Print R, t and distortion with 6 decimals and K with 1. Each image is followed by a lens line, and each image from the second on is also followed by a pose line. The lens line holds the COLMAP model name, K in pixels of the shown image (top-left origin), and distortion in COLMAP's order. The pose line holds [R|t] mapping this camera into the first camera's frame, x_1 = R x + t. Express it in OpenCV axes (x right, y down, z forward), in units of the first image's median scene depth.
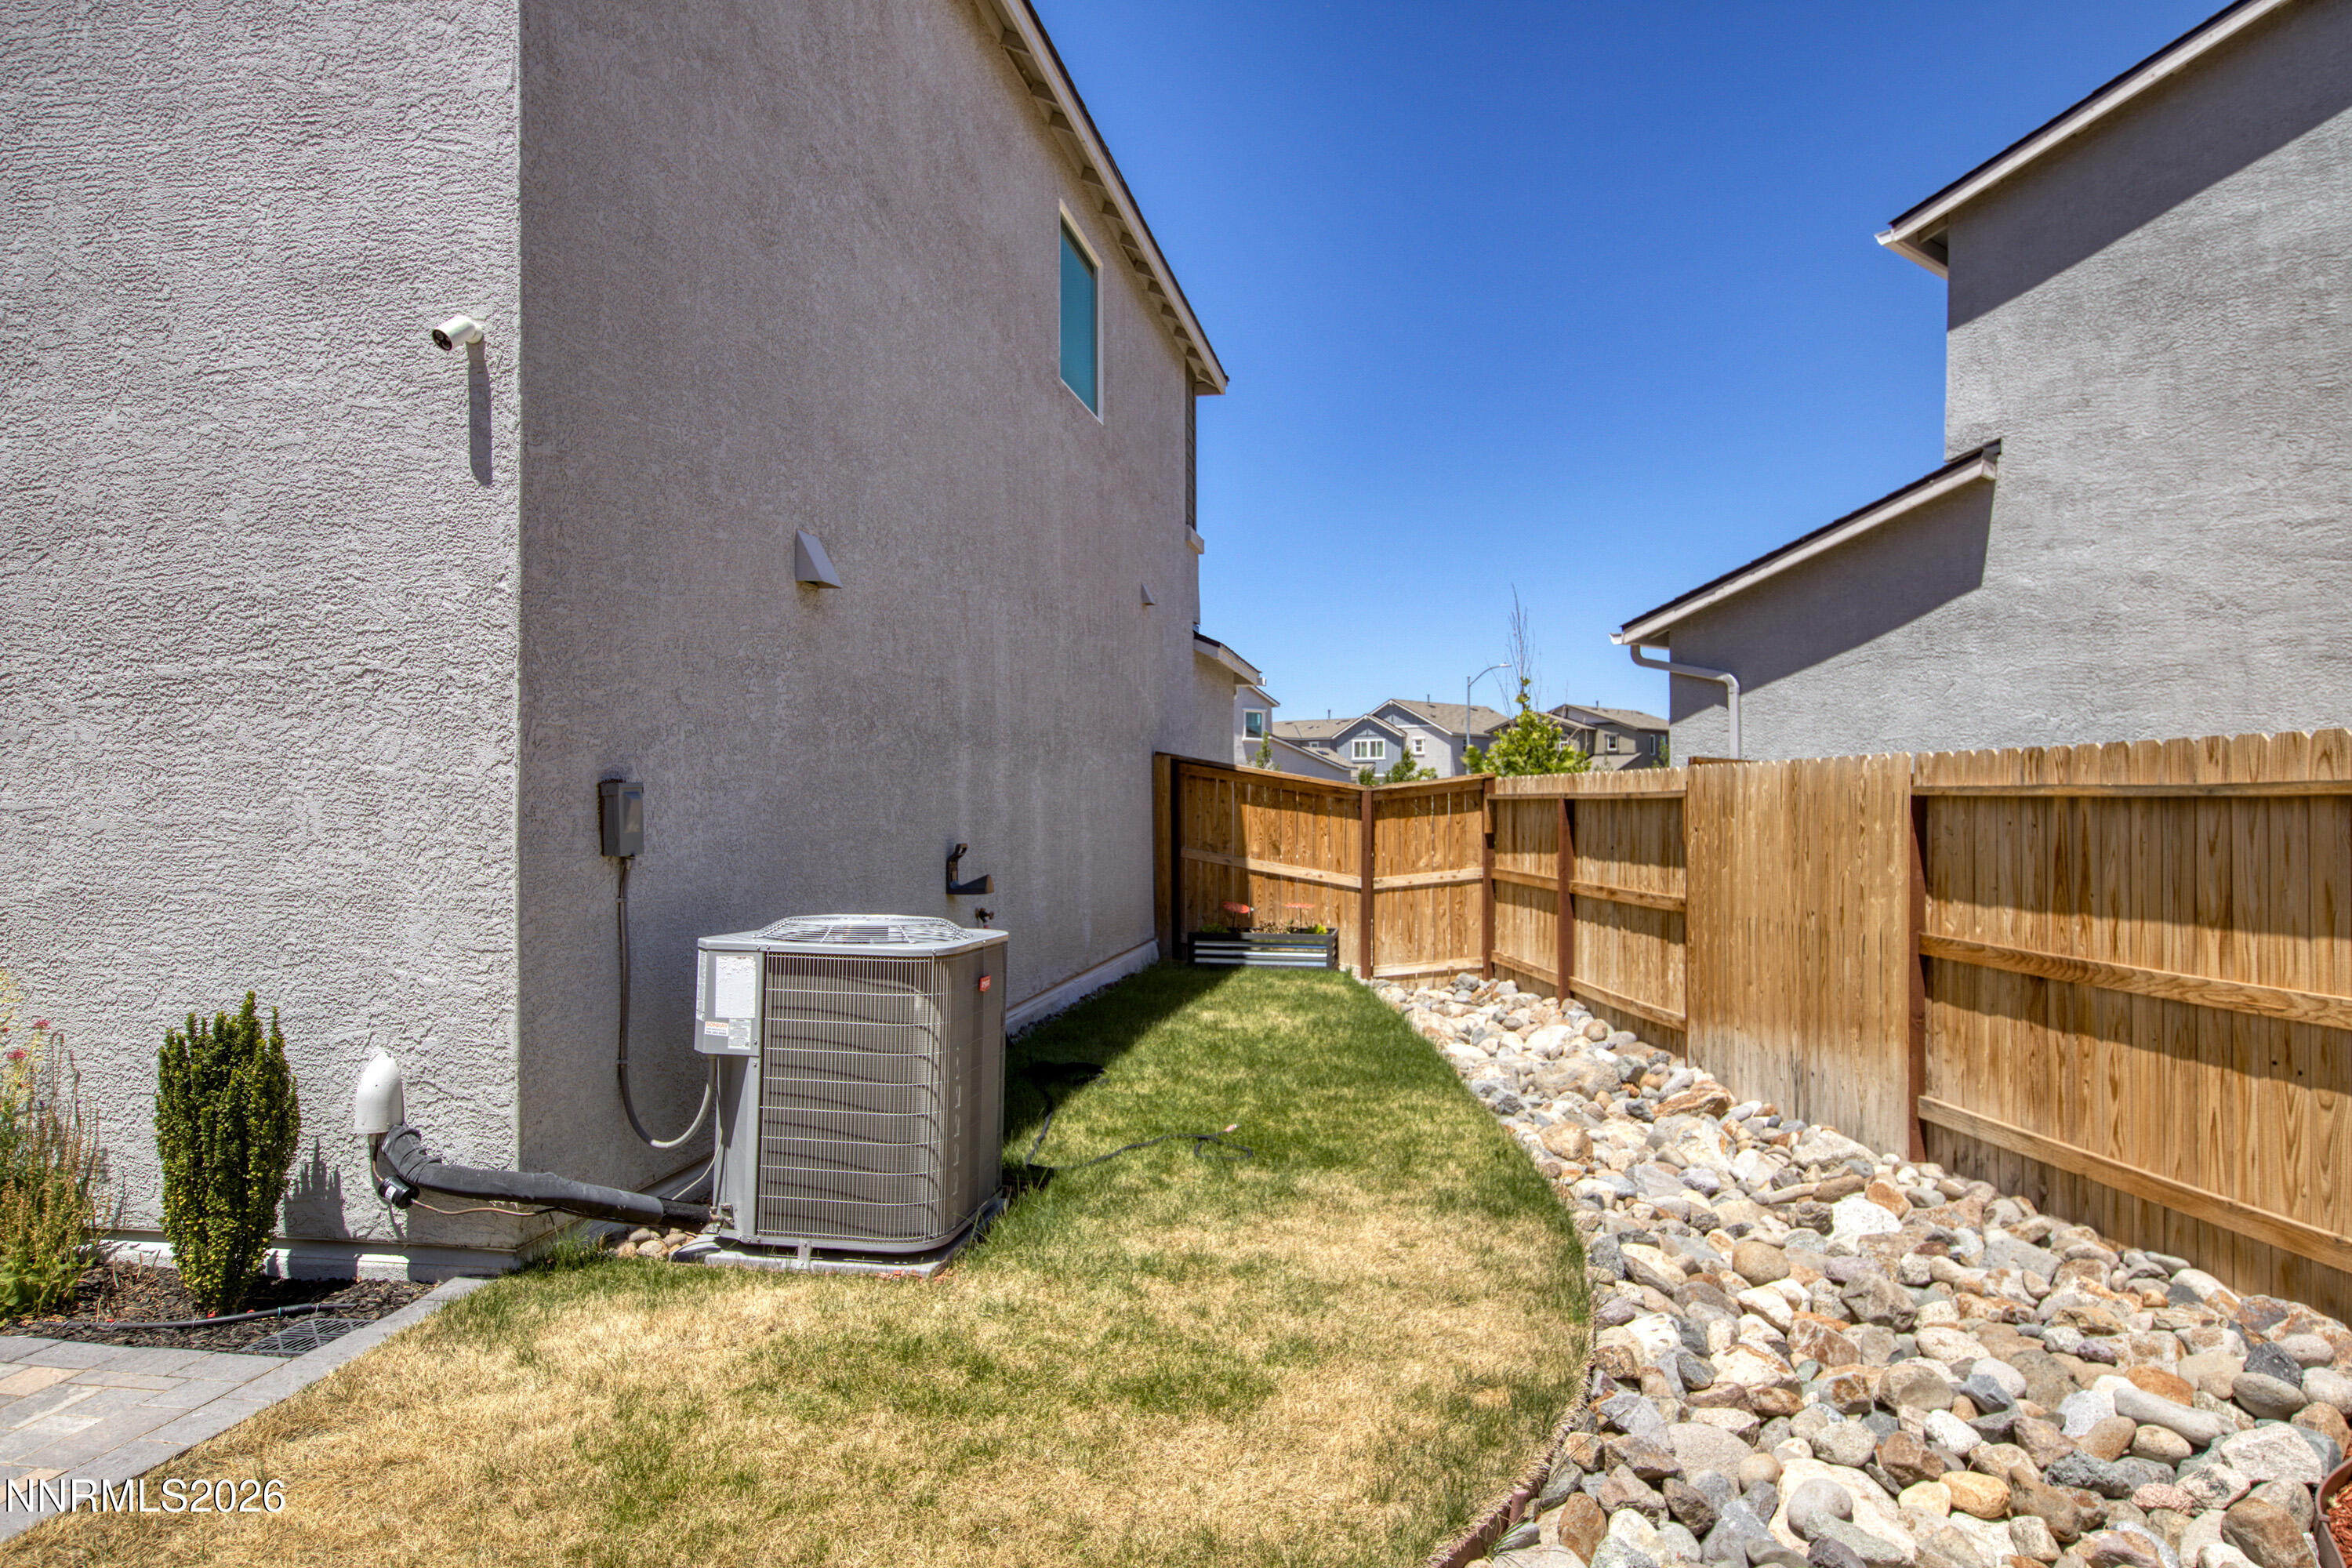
lens RADIAL K [[1430.5, 0, 1176.0], [0, 1430.5, 784.0], [0, 0, 1]] dist [0.028049, -0.001422]
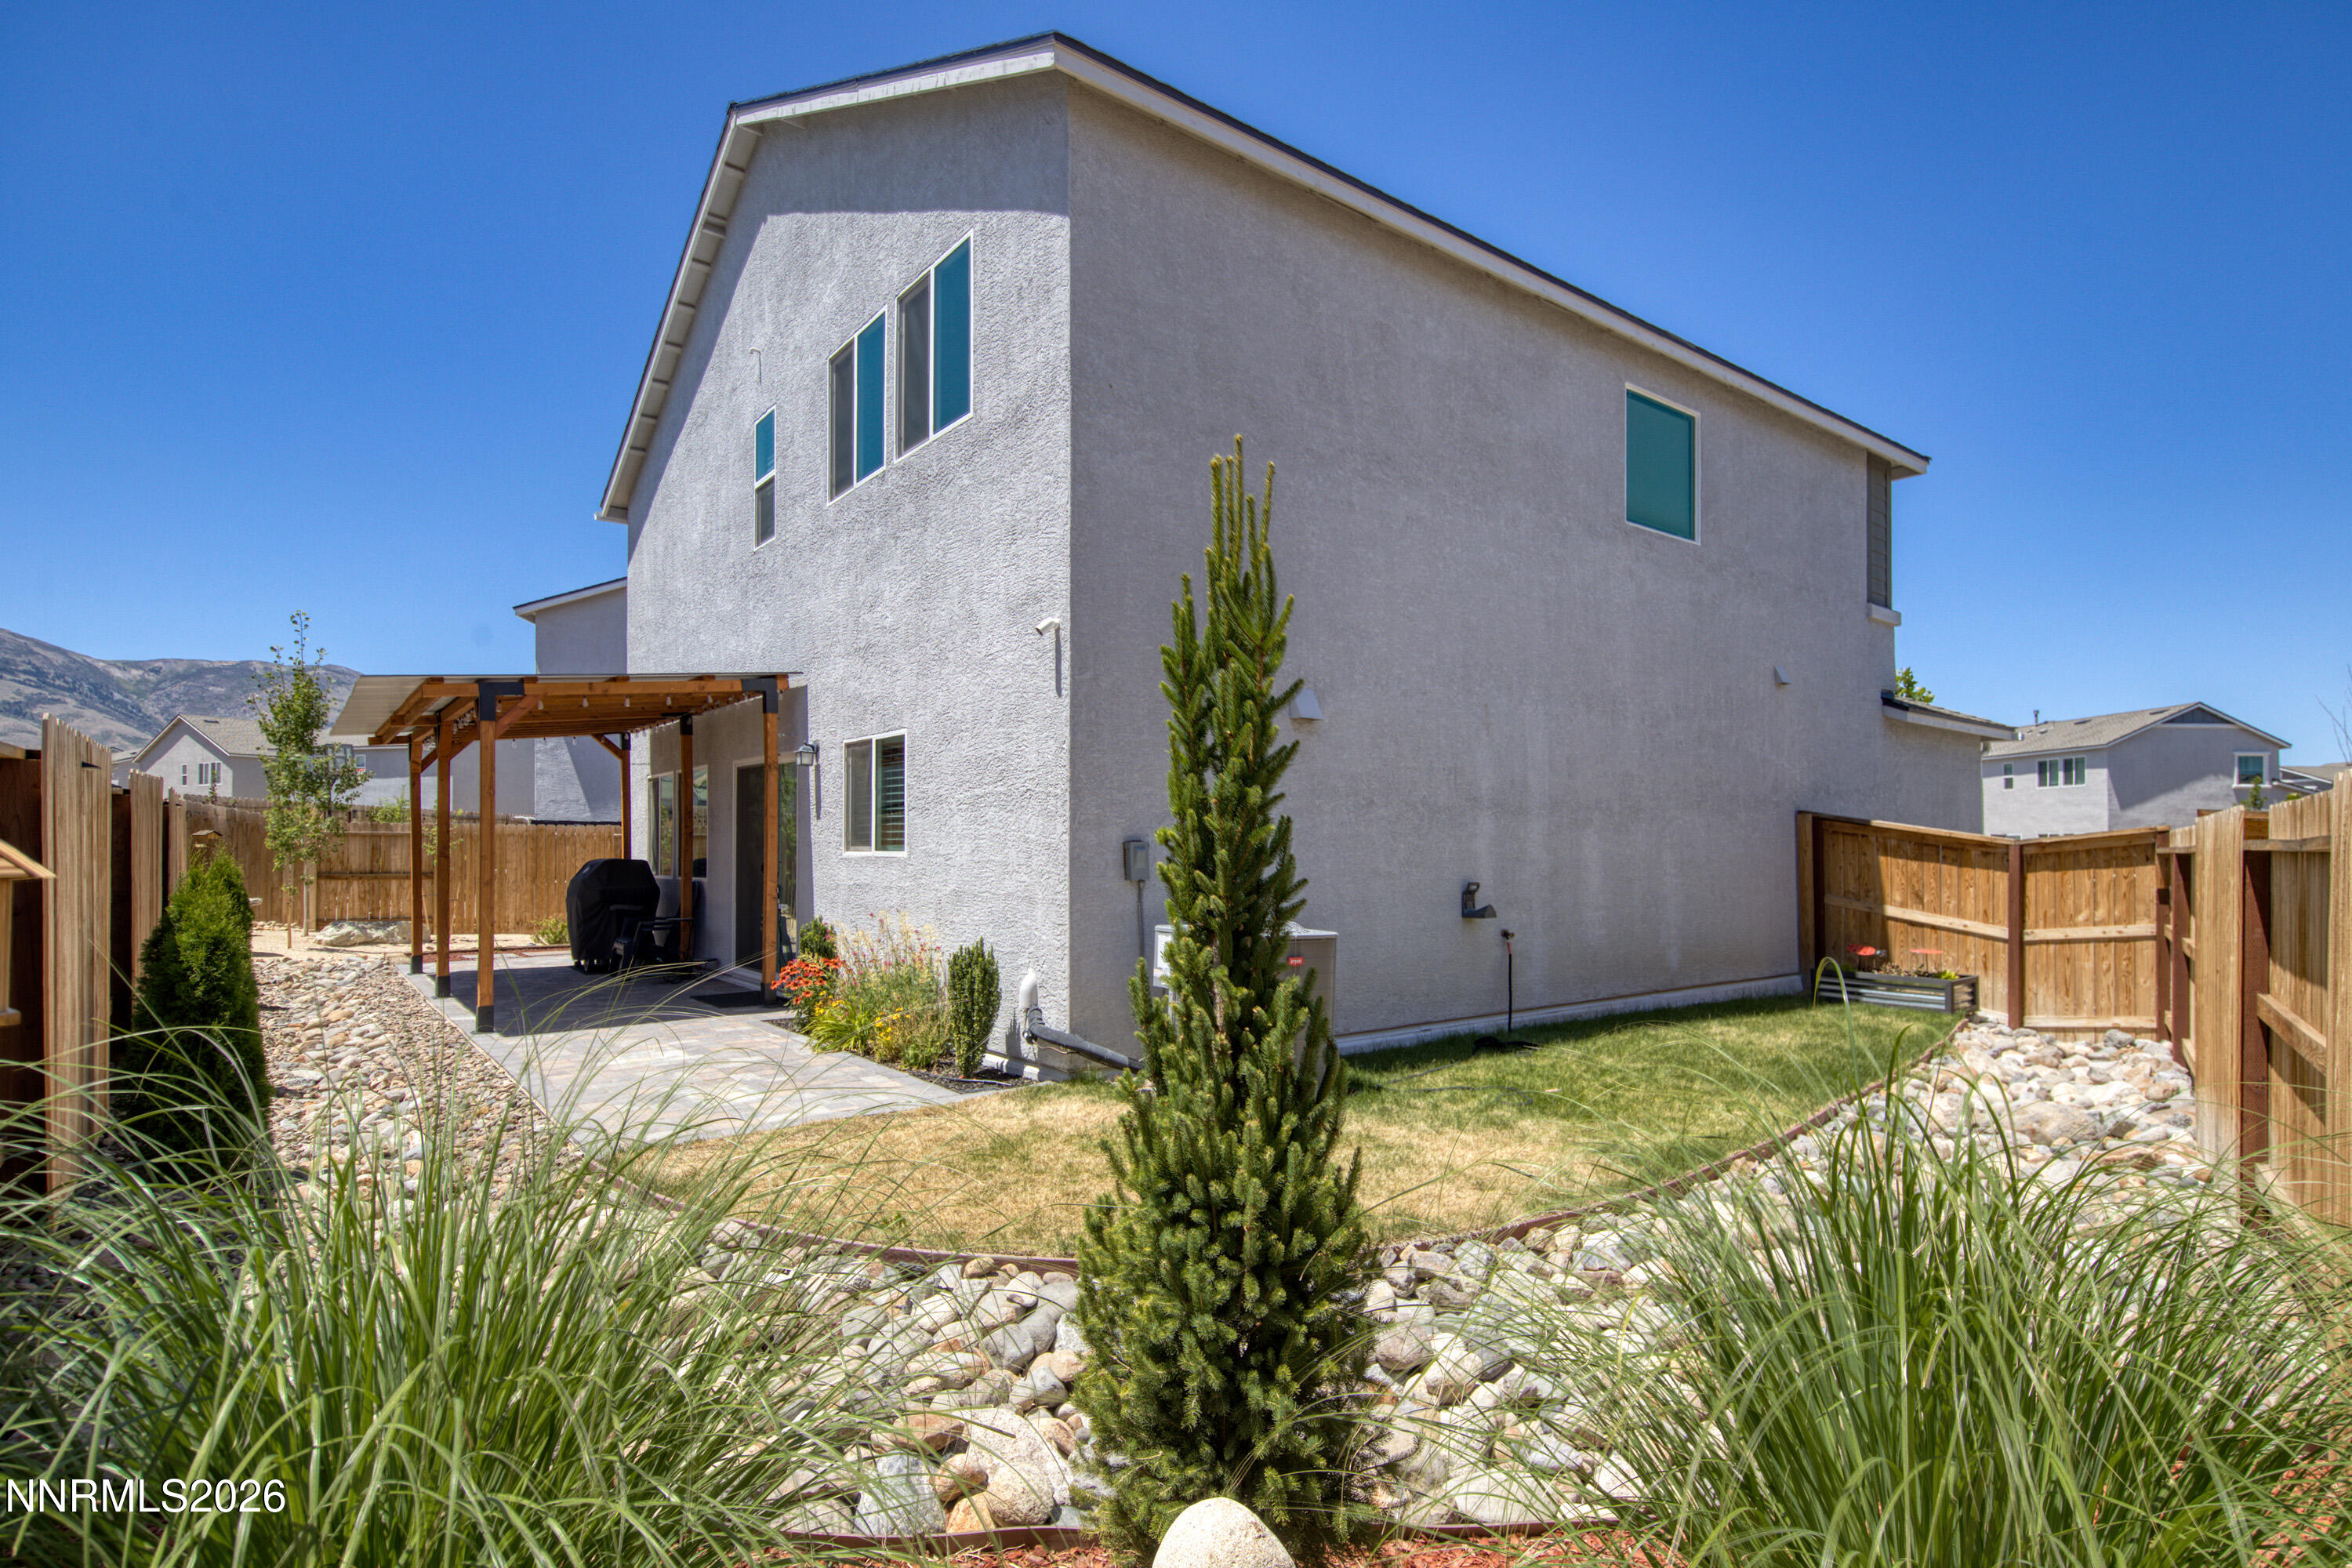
lens RADIAL K [[1179.7, 0, 1181.6], [0, 1179.7, 839.2], [0, 0, 1]] dist [0.038643, -0.000028]
pose [[0.734332, -0.003184, -0.678783, 0.287271], [0.004311, 0.999991, -0.000026, -0.001737], [0.678776, -0.002907, 0.734339, -0.042211]]
